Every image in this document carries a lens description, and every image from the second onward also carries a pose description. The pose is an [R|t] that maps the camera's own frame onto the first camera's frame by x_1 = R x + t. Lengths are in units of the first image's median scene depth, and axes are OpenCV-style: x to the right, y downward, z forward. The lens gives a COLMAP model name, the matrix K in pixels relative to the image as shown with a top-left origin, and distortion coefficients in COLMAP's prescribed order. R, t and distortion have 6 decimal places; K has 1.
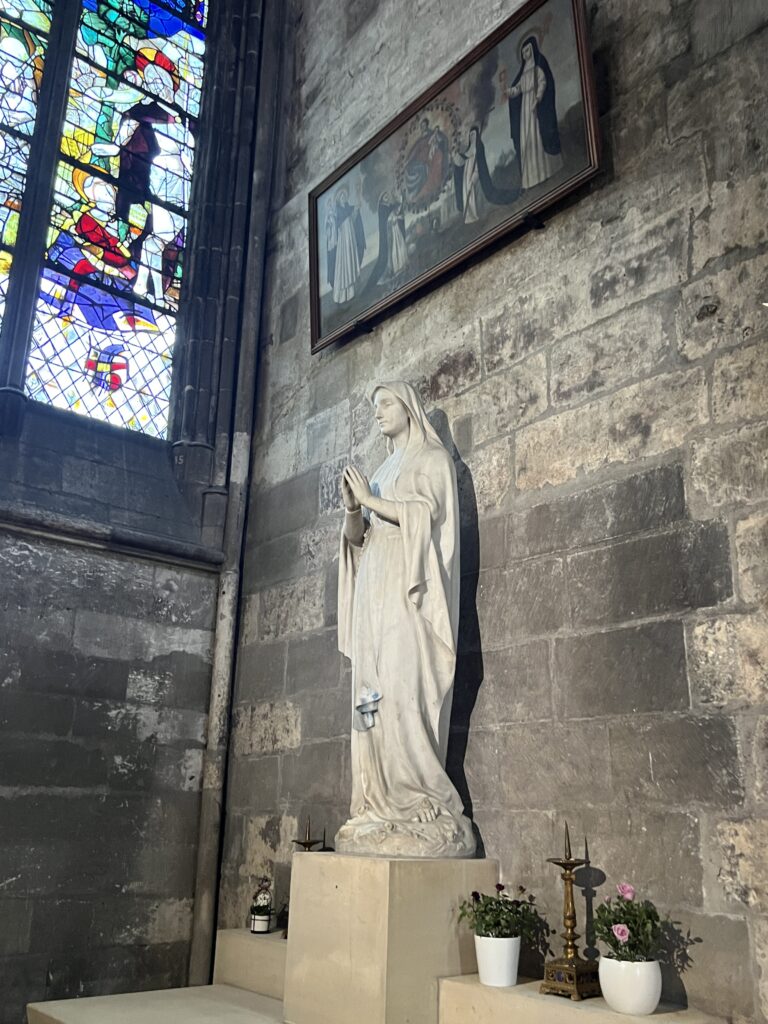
lens RADIAL K [[912.3, 0, 386.4], [0, 912.3, 527.8], [0, 0, 1]] dist [0.050385, -0.050664]
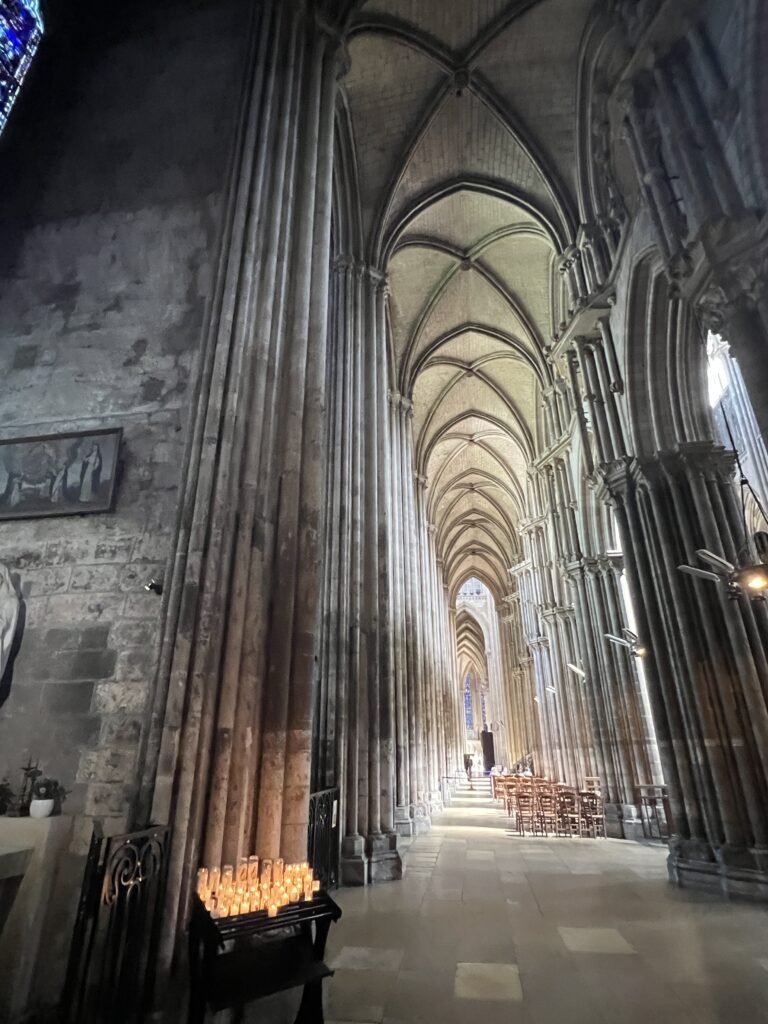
lens RADIAL K [[544.5, 0, 384.0], [0, 544.5, 512.0], [0, 0, 1]] dist [0.001664, -0.000015]
pose [[0.744579, 0.235756, 0.624516, -0.122621], [-0.178978, 0.971809, -0.153473, -0.189007], [-0.643093, 0.002498, 0.765784, -0.548961]]
